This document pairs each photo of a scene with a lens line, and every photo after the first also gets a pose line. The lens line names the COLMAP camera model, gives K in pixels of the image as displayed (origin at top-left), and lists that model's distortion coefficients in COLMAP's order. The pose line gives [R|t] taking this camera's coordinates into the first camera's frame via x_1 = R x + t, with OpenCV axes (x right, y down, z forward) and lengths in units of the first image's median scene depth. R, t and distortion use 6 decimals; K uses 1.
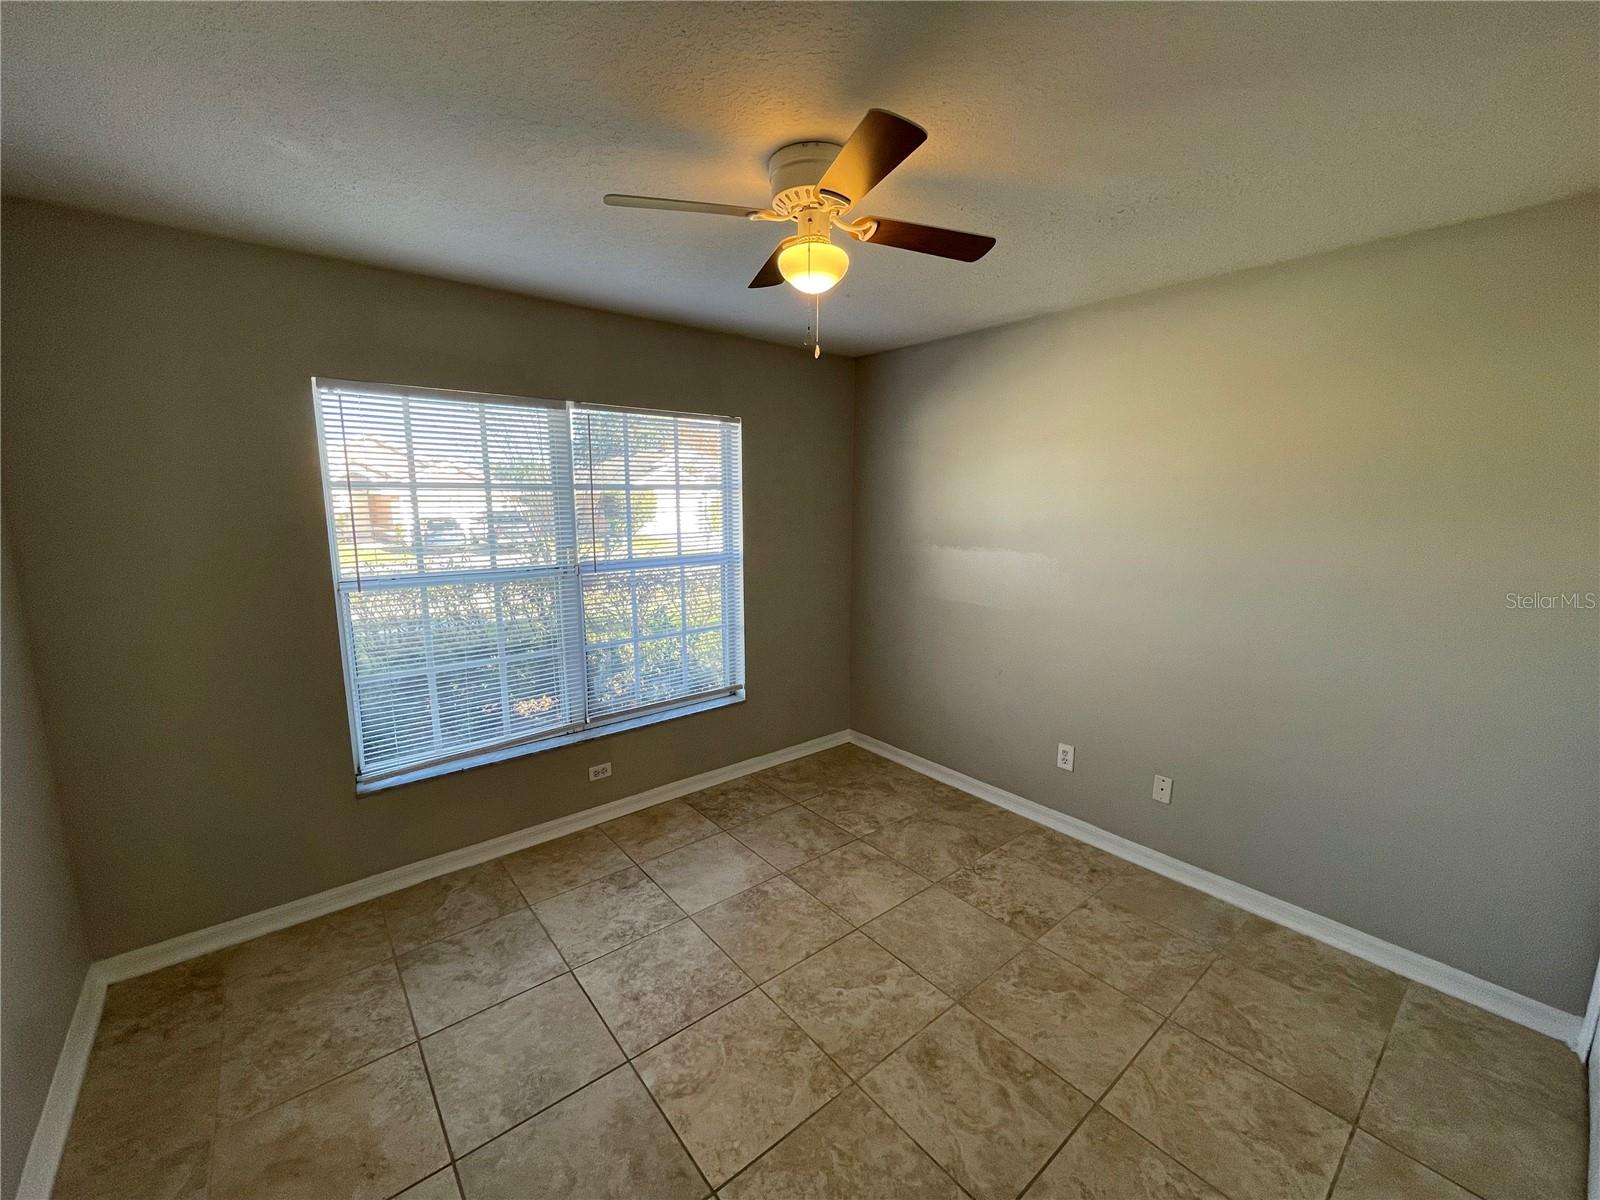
lens RADIAL K [[647.5, 0, 800.7], [0, 647.5, 603.5], [0, 0, 1]] dist [-0.001372, -0.000535]
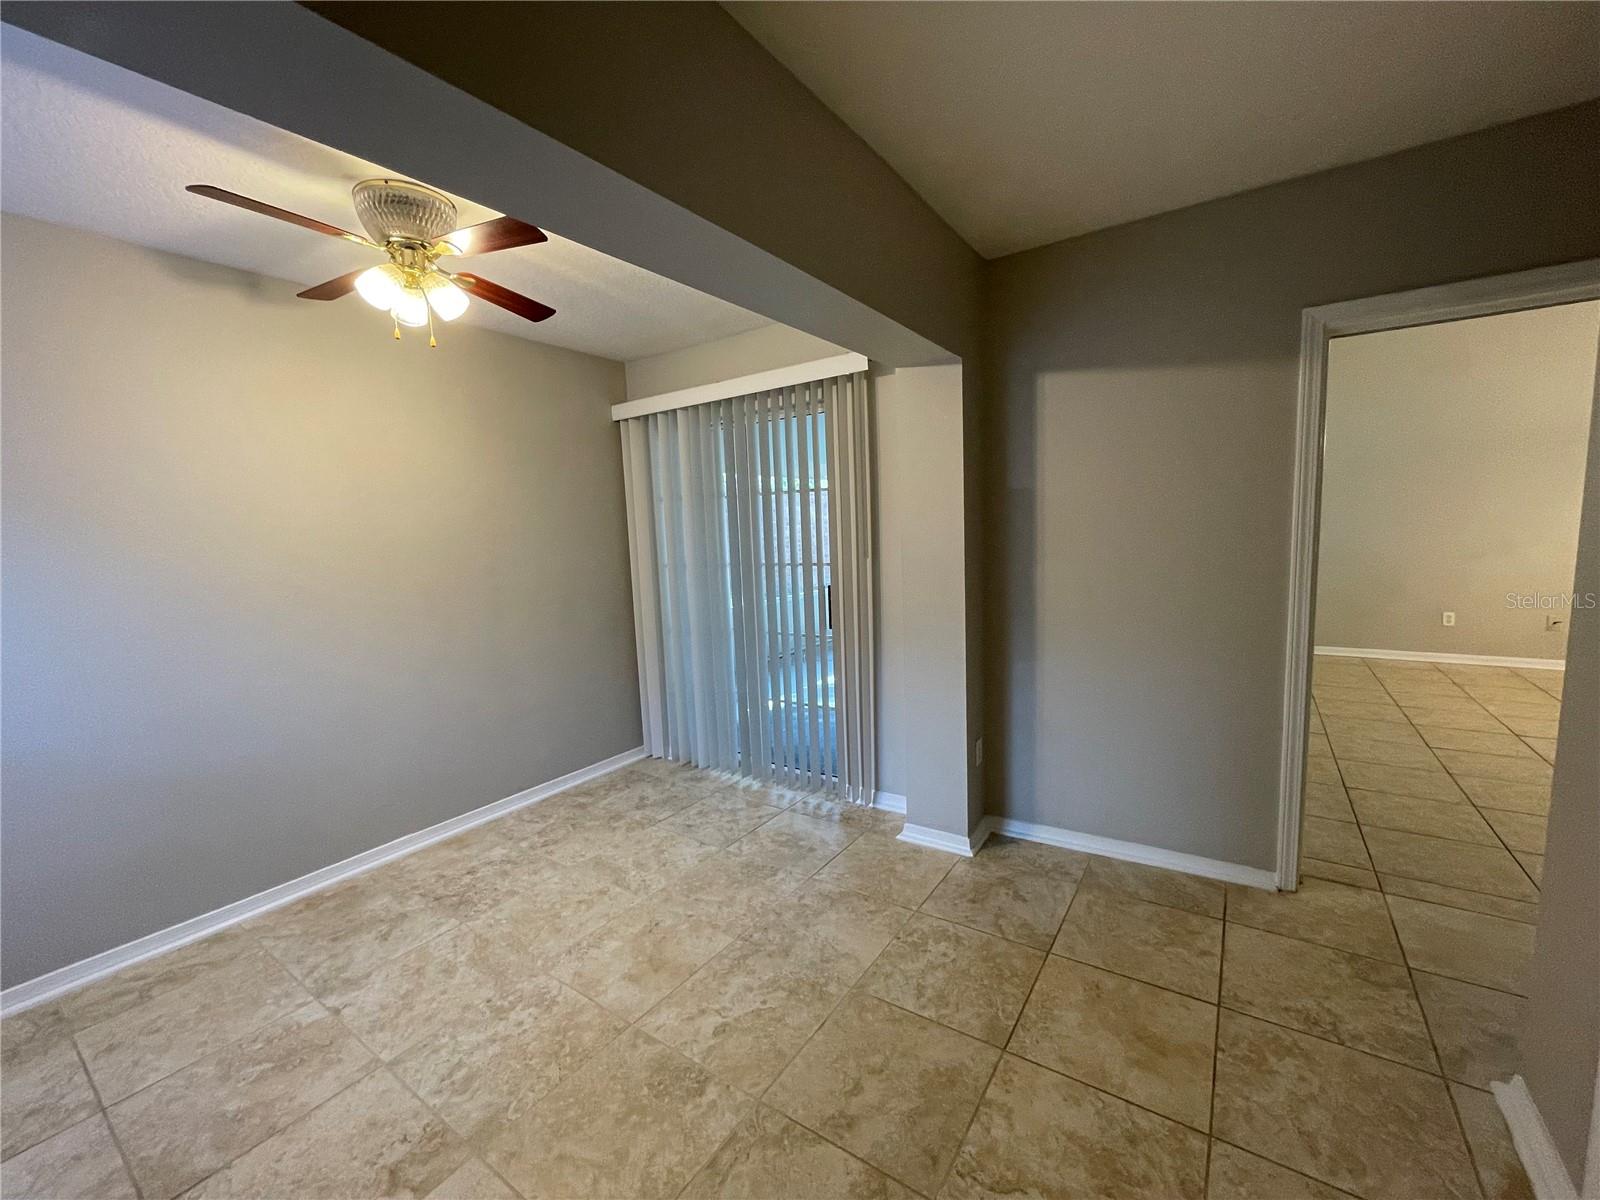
lens RADIAL K [[647.5, 0, 799.0], [0, 647.5, 603.6], [0, 0, 1]] dist [-0.001372, -0.000535]
pose [[-0.960854, 0.062341, -0.269950, 0.235367], [-0.012516, 0.963594, 0.267078, -0.185270], [0.276772, 0.260002, -0.925093, 1.801119]]
